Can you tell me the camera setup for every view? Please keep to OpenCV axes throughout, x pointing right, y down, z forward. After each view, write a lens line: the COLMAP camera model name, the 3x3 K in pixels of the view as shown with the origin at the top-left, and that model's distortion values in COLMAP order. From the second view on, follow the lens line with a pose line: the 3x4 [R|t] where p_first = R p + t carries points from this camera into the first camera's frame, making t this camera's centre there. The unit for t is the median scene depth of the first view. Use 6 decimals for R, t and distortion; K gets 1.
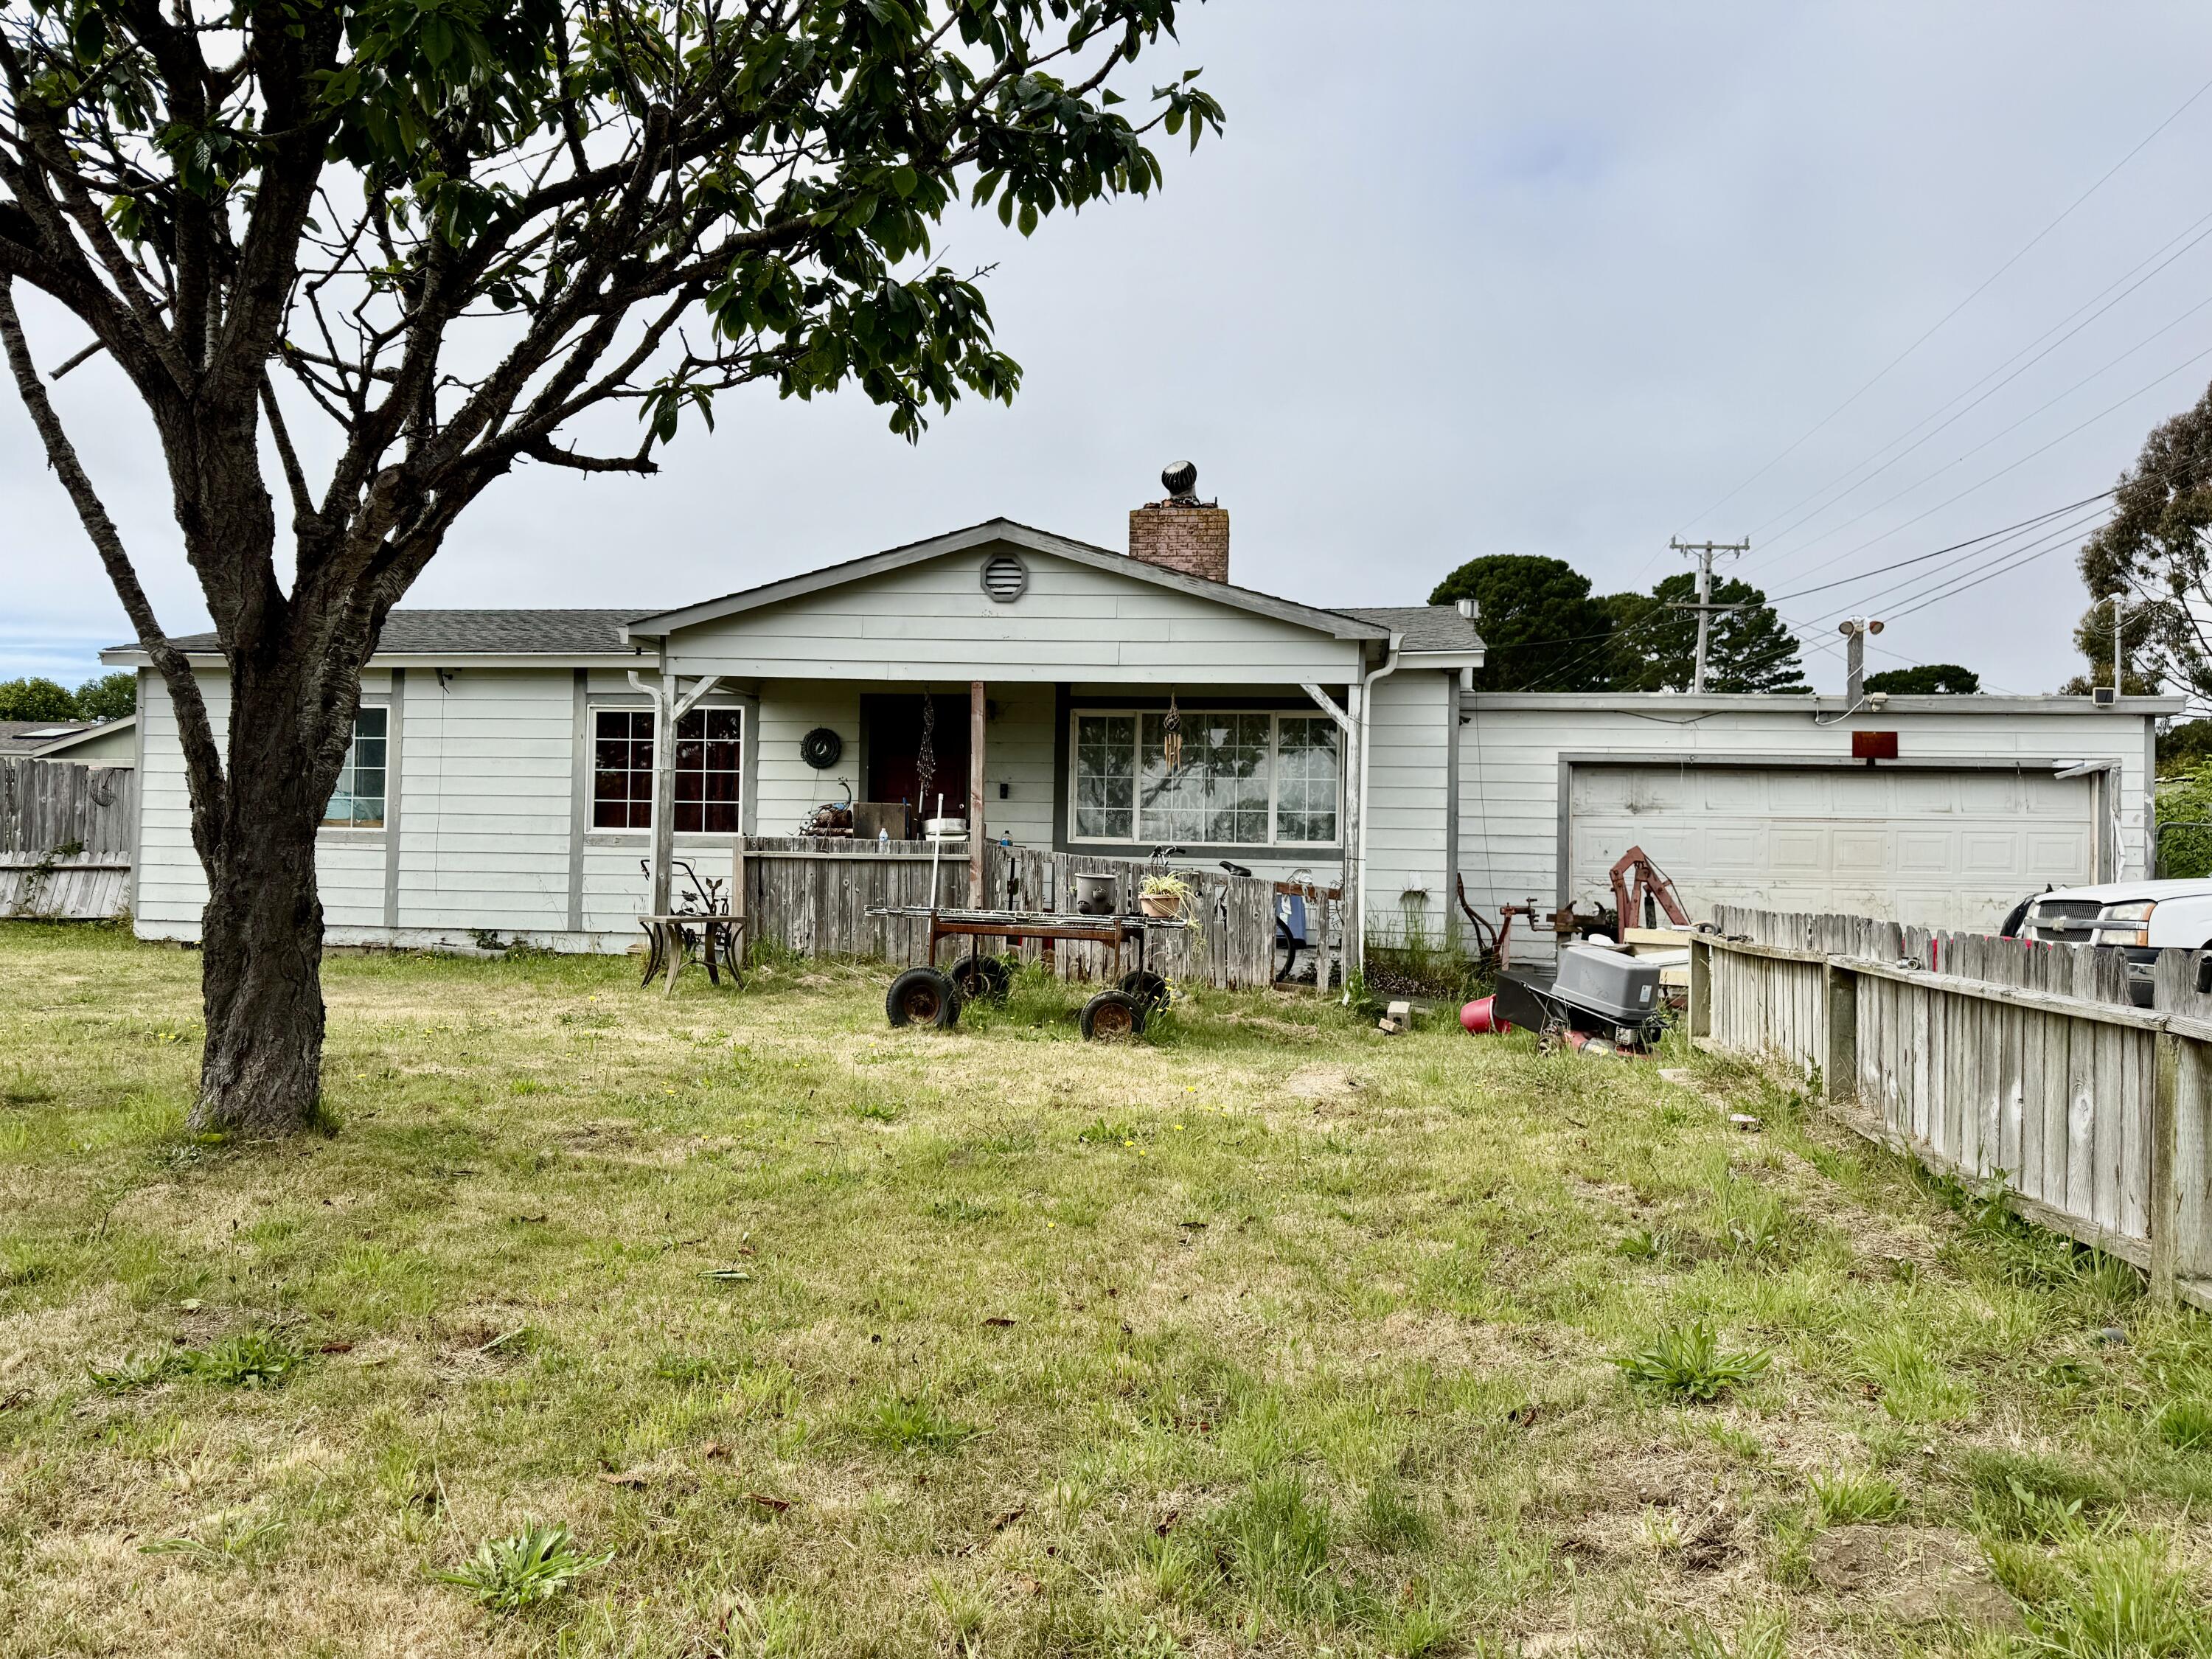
lens RADIAL K [[1569.2, 0, 1123.2], [0, 1569.2, 817.2], [0, 0, 1]] dist [0.052091, -0.054796]
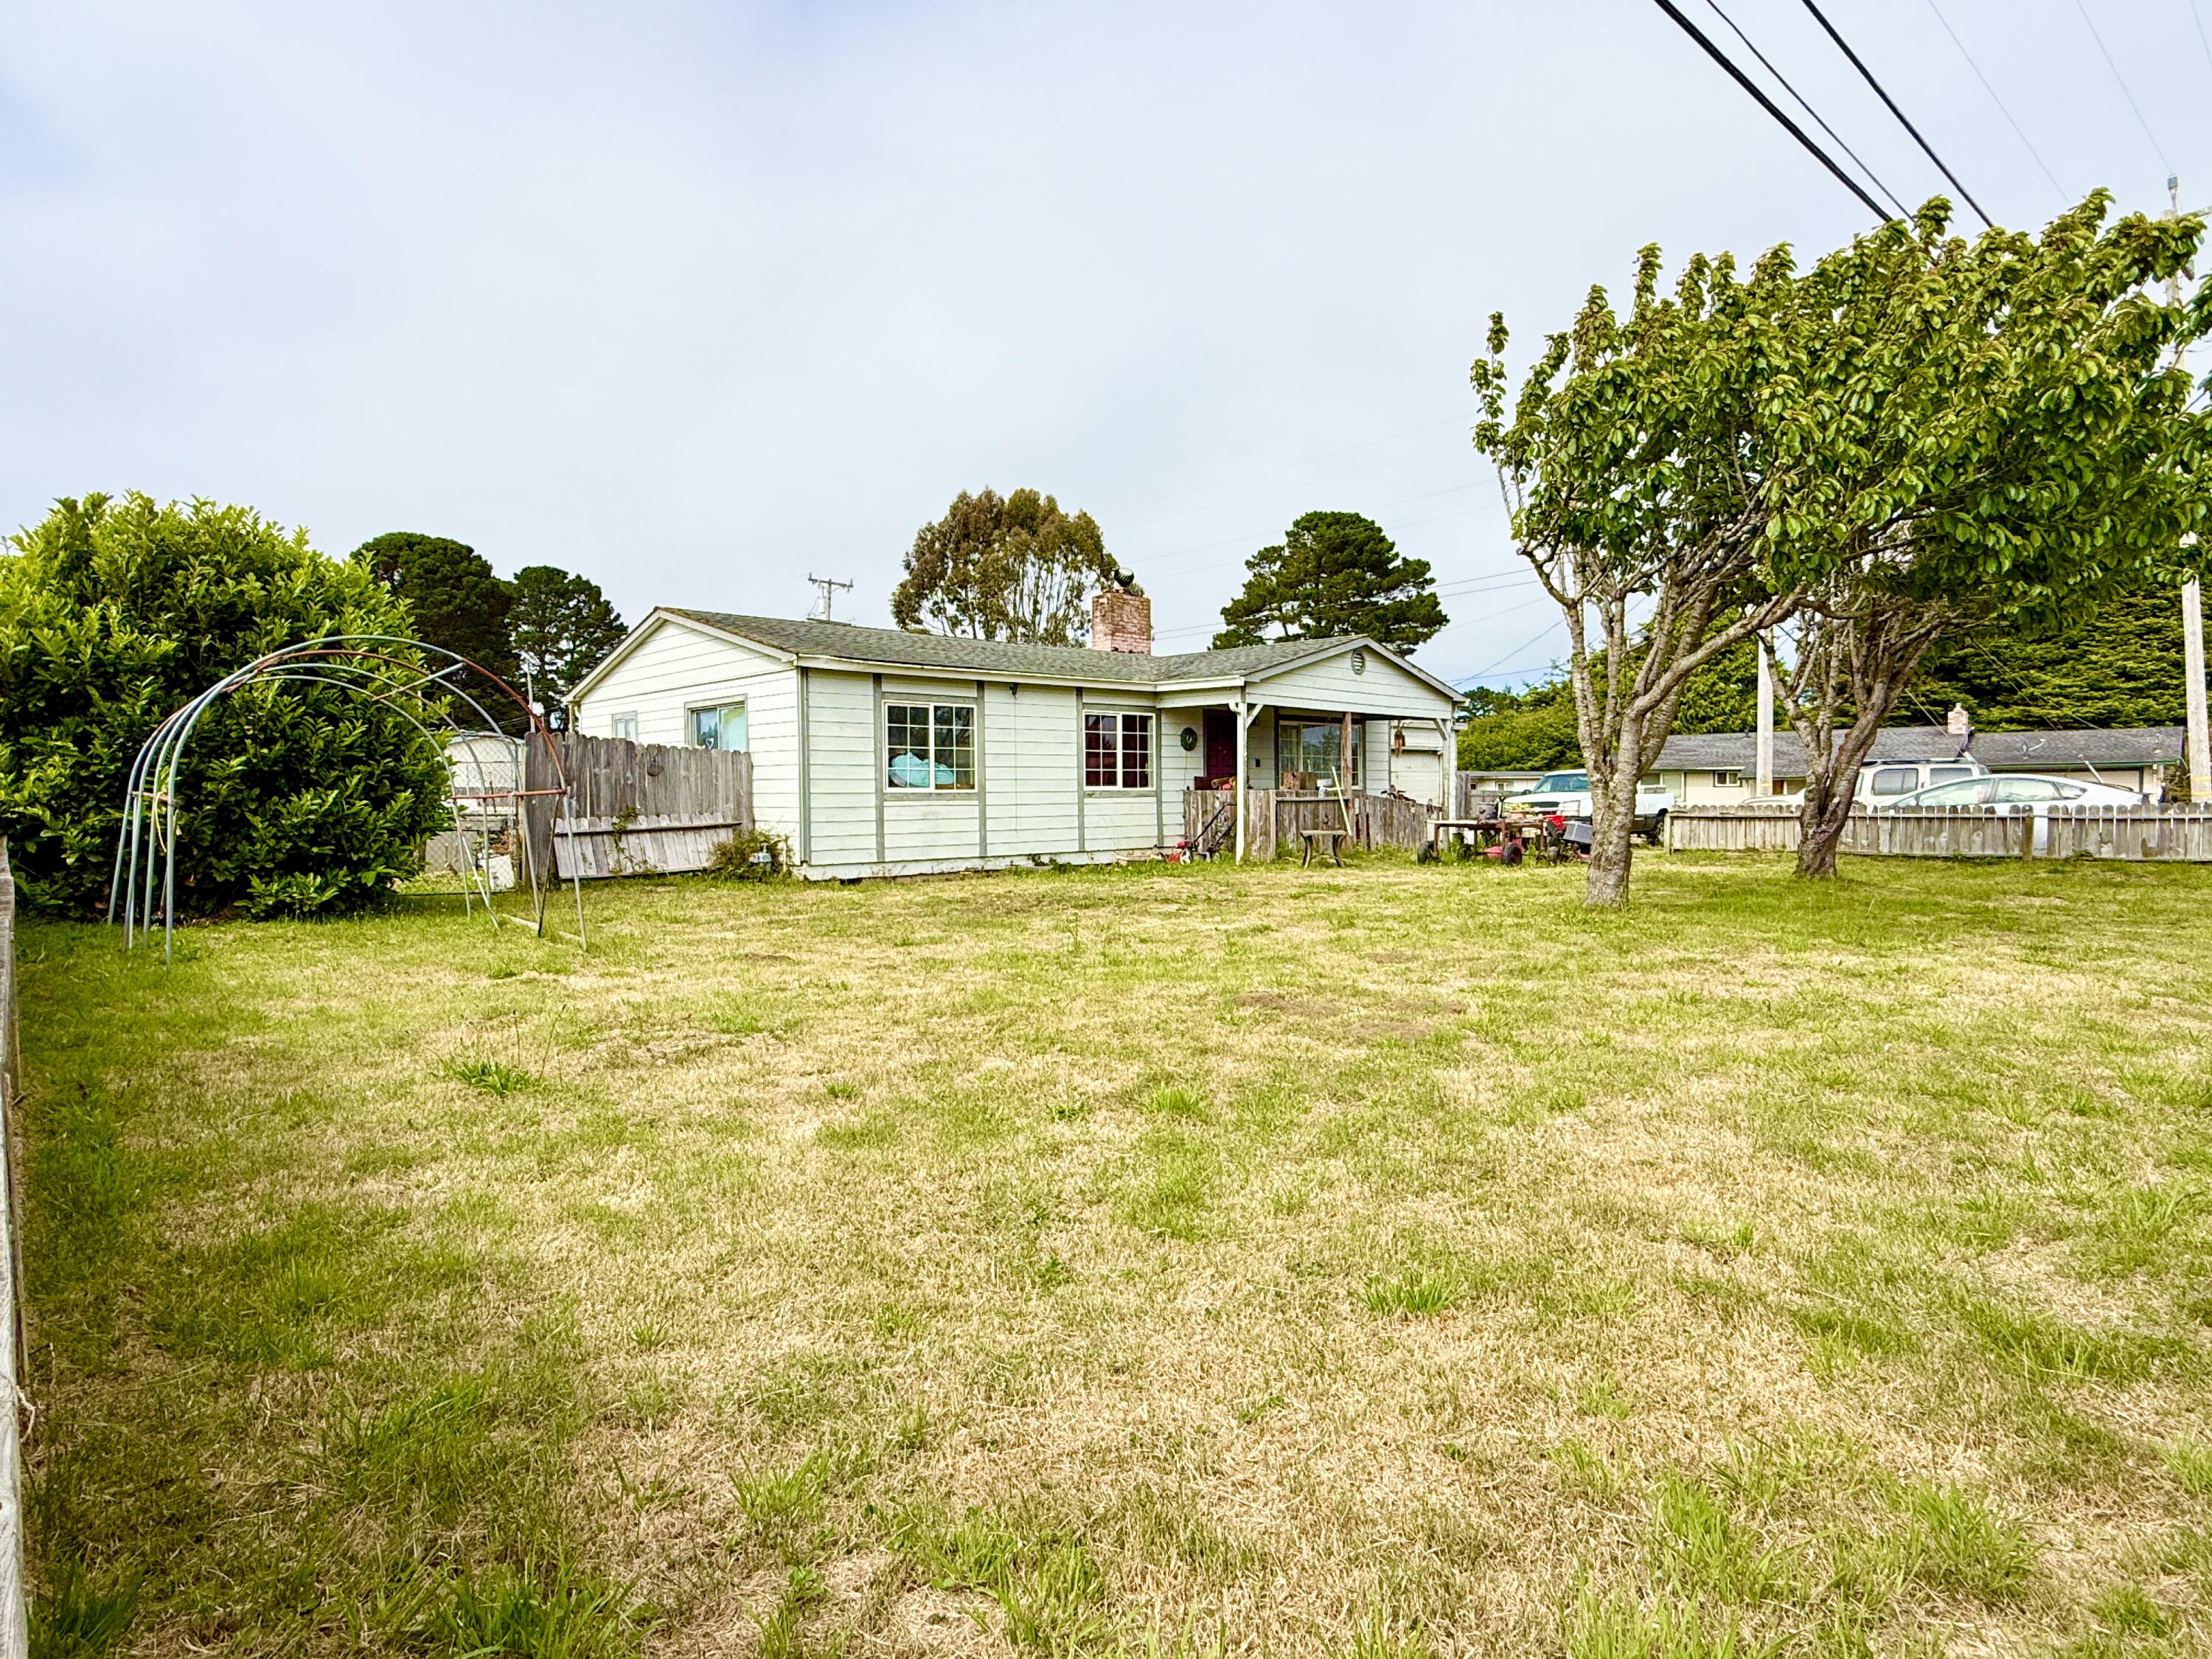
lens RADIAL K [[1204.7, 0, 1115.2], [0, 1204.7, 838.3], [0, 0, 1]] dist [0.002880, 0.000084]
pose [[0.628430, -0.054383, 0.775963, -1.495170], [0.000287, 0.997569, 0.069681, -0.031061], [-0.777866, -0.043567, 0.626918, 0.238567]]
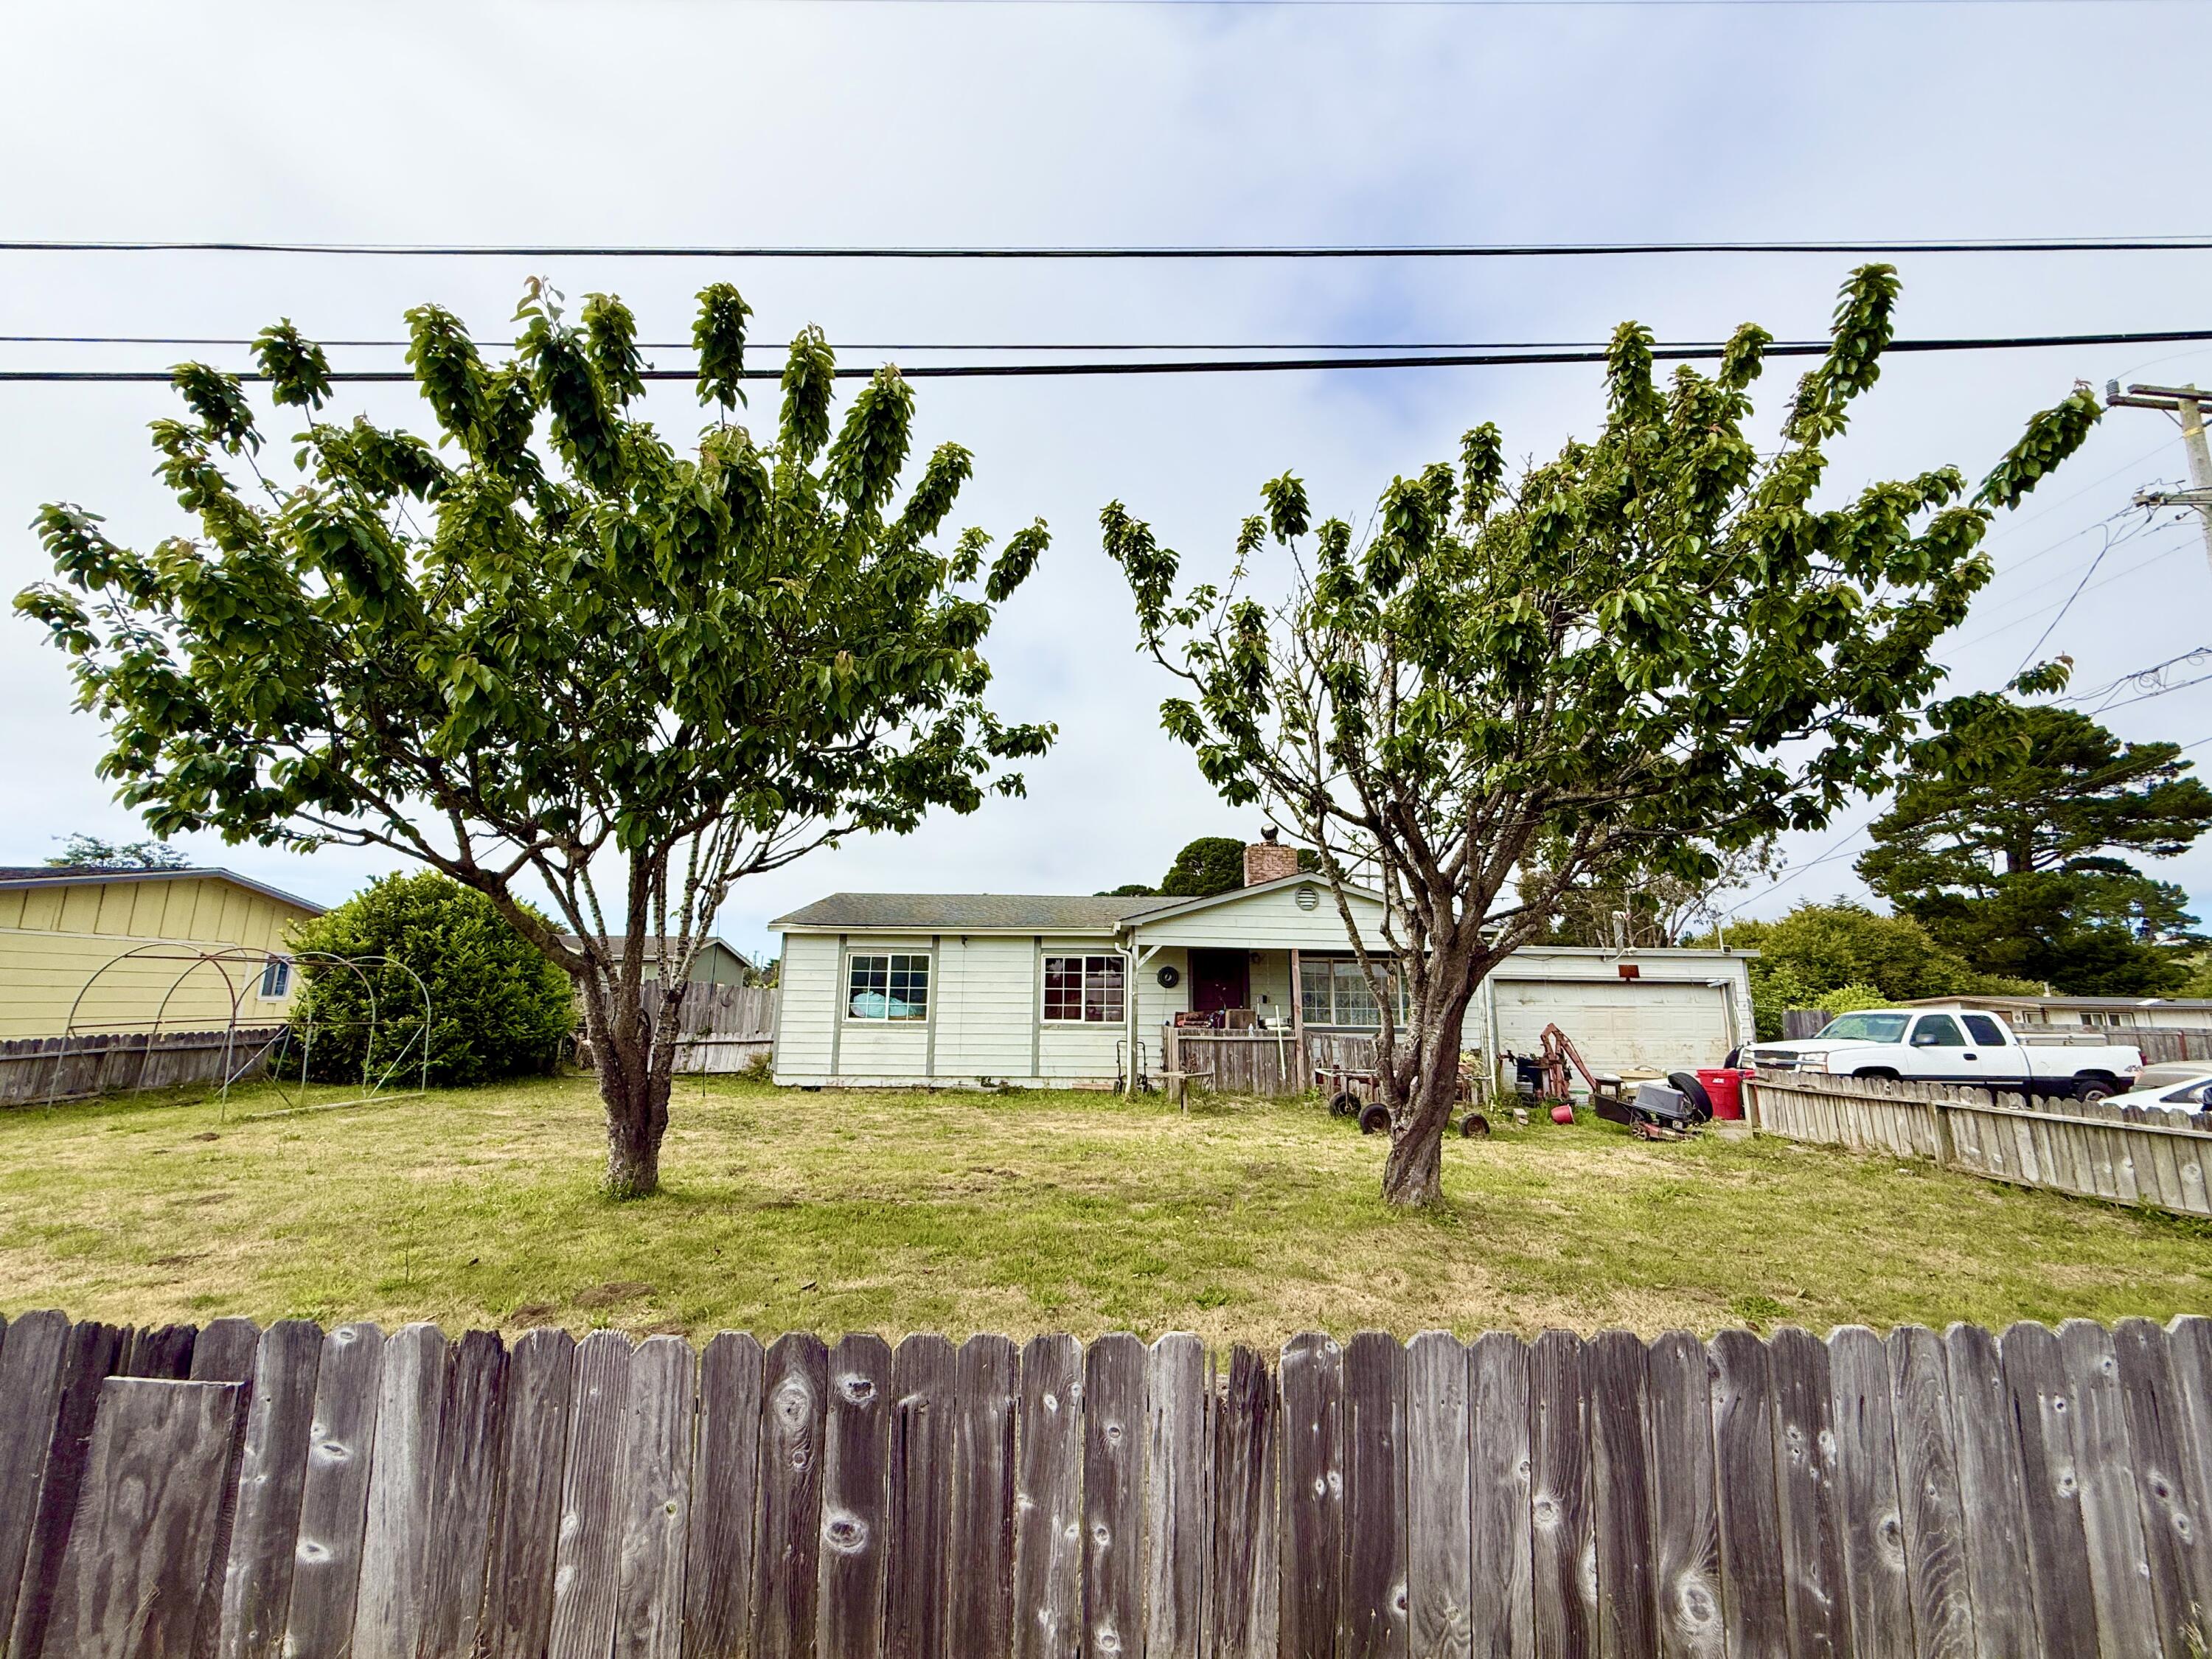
lens RADIAL K [[891.6, 0, 1105.6], [0, 891.6, 823.2], [0, 0, 1]] dist [0.000808, 0.000003]
pose [[0.987276, 0.022602, 0.157400, -0.512368], [0.004324, 0.985665, -0.168659, -0.053118], [-0.158956, 0.167194, 0.973026, -0.107577]]
